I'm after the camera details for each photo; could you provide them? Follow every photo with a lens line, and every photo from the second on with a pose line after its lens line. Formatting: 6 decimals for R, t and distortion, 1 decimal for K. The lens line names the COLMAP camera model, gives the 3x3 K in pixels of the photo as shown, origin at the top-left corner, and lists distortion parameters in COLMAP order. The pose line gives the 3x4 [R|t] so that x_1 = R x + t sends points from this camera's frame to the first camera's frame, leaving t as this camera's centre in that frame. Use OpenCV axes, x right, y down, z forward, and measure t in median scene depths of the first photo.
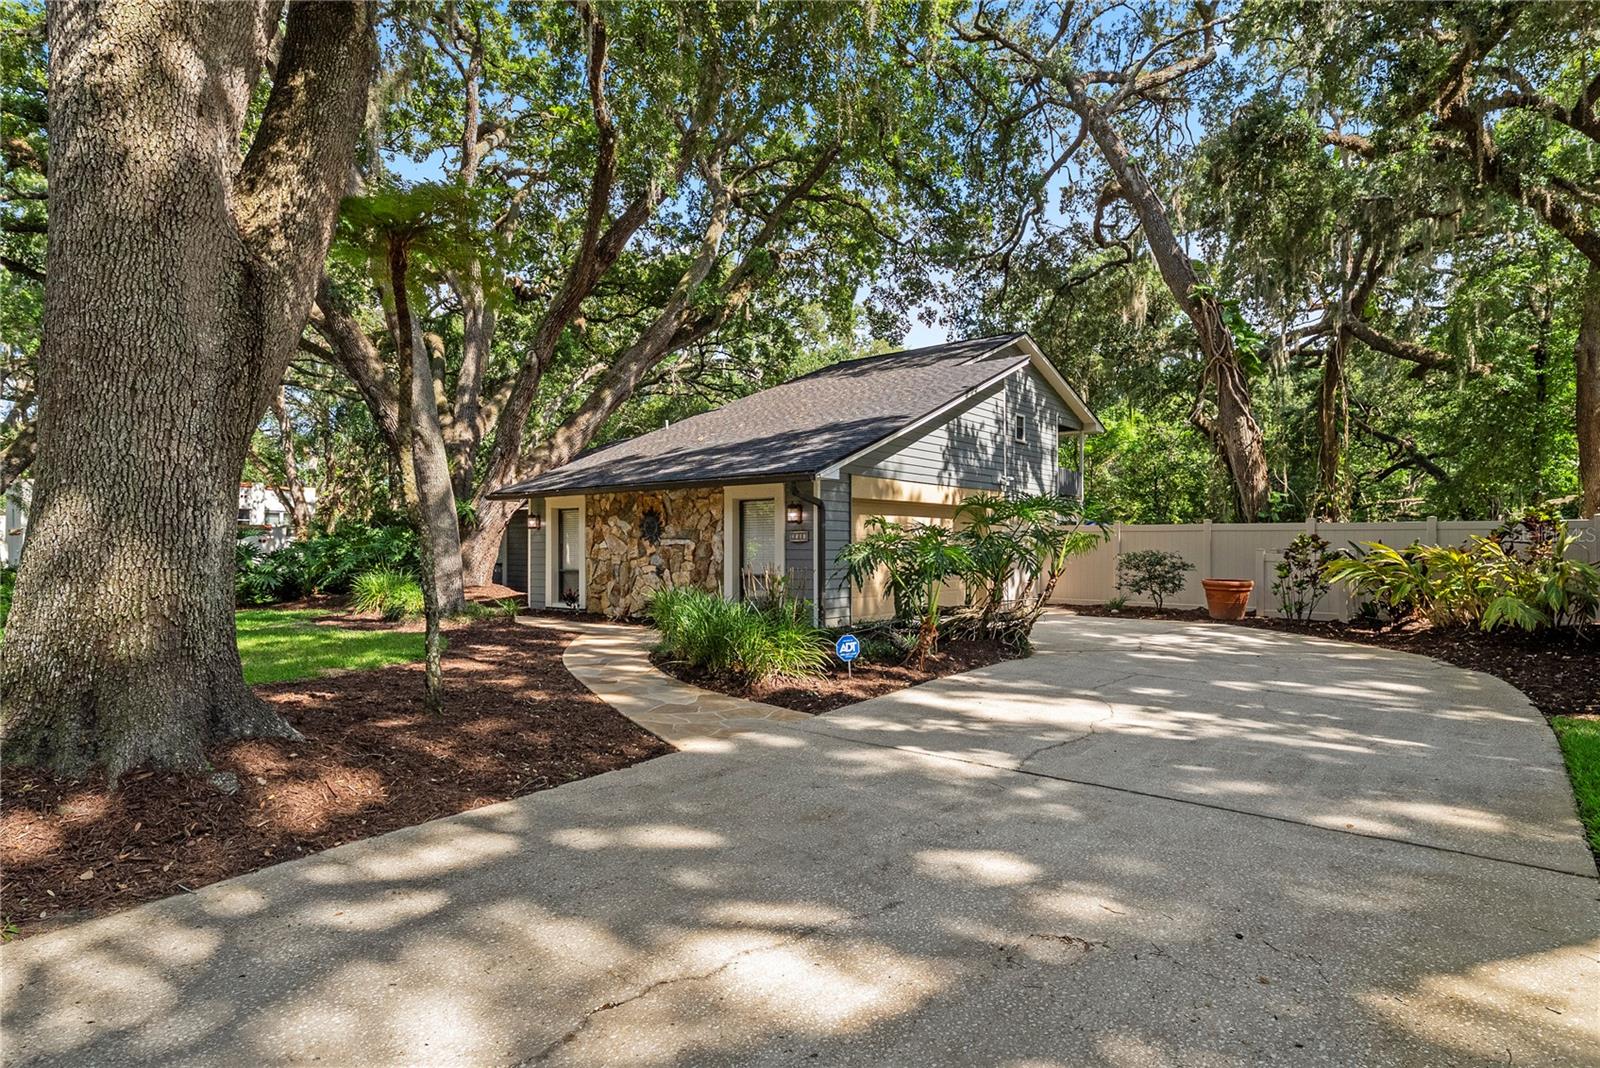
lens RADIAL K [[886.2, 0, 797.4], [0, 886.2, 537.5], [0, 0, 1]] dist [0.001581, 0.000333]
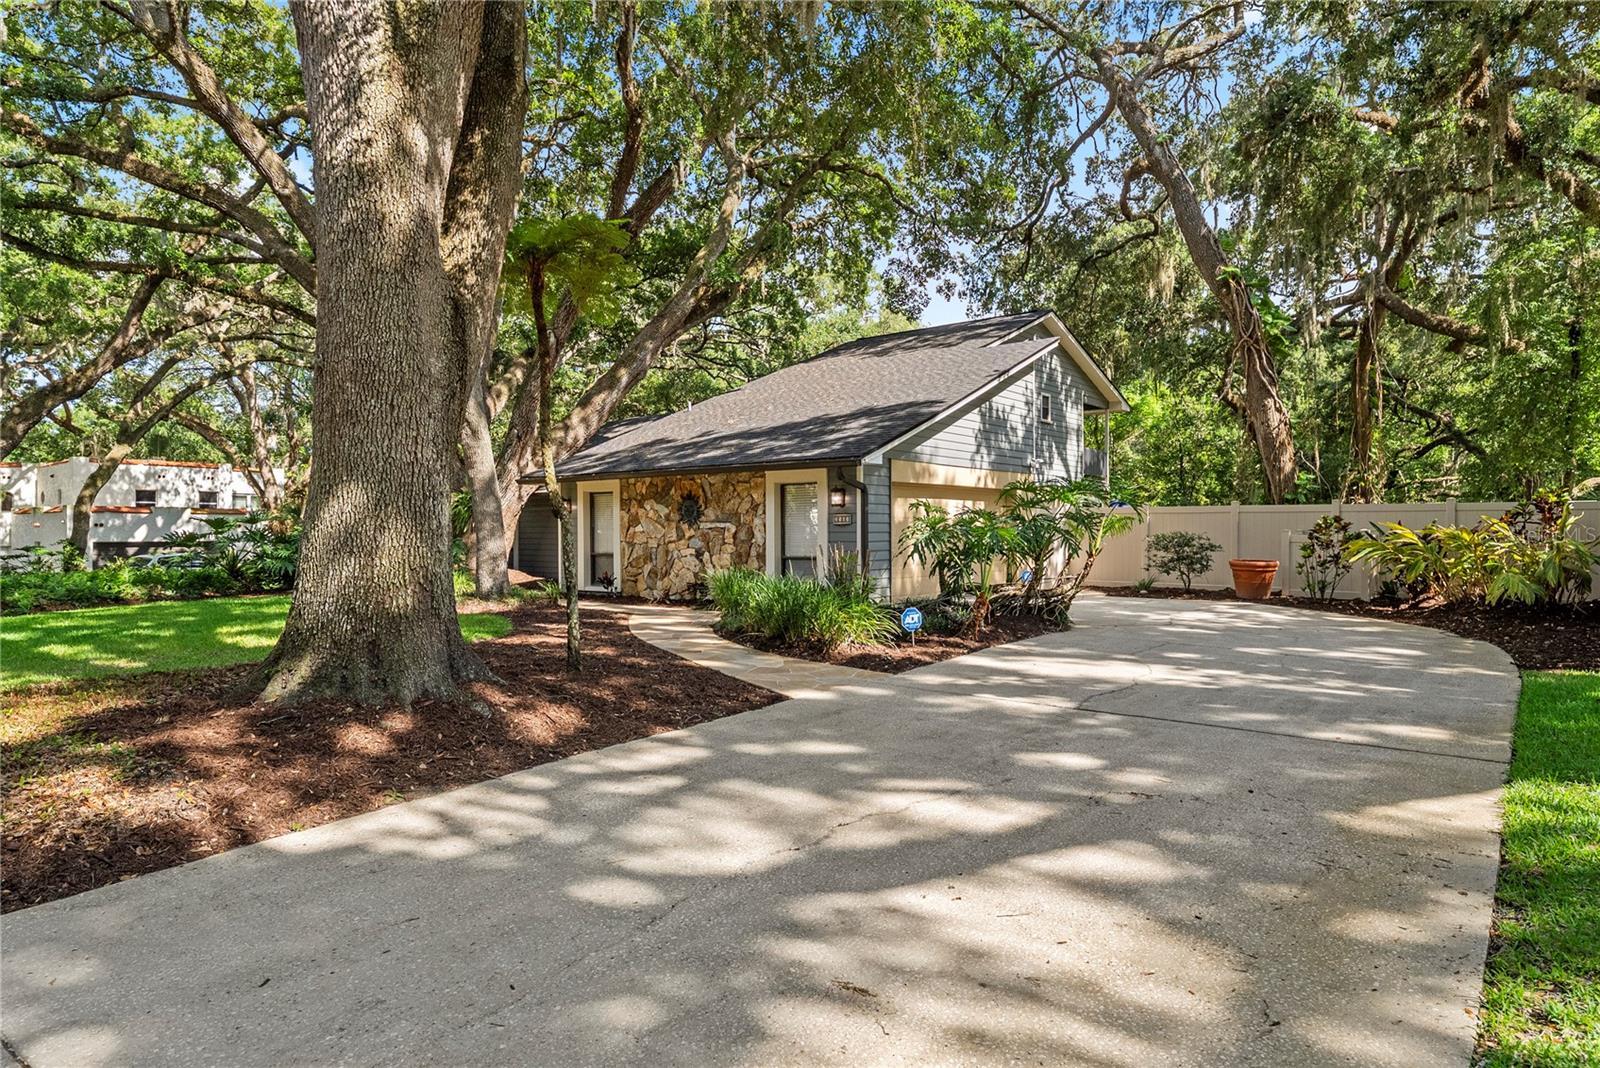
lens RADIAL K [[982.5, 0, 796.8], [0, 982.5, 537.3], [0, 0, 1]] dist [-0.000628, 0.002873]
pose [[0.999916, -0.003444, 0.012480, -0.051157], [0.003227, 0.999845, 0.017331, 0.000006], [-0.012537, -0.017290, 0.999772, -0.114816]]
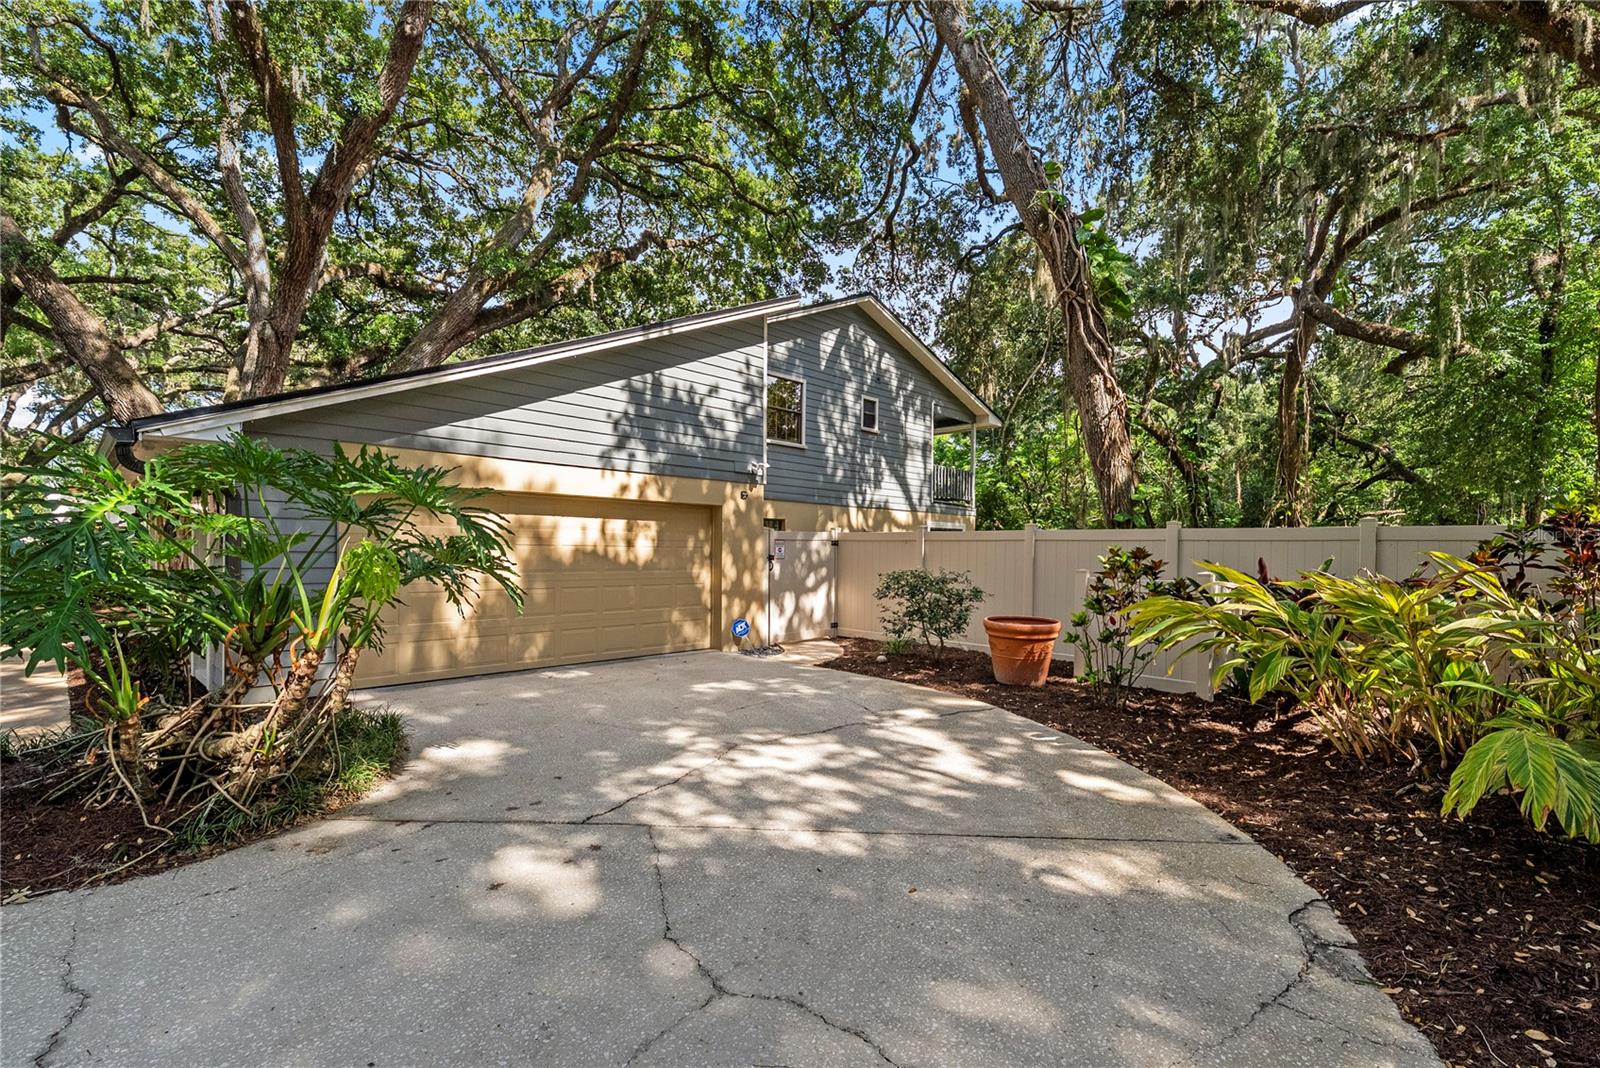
lens RADIAL K [[728.7, 0, 810.1], [0, 728.7, 565.6], [0, 0, 1]] dist [0.003317, -0.001006]
pose [[0.997229, 0.008426, -0.073913, 0.334723], [-0.006328, 0.999572, 0.028578, -0.003280], [0.074122, -0.028031, 0.996855, 0.430397]]
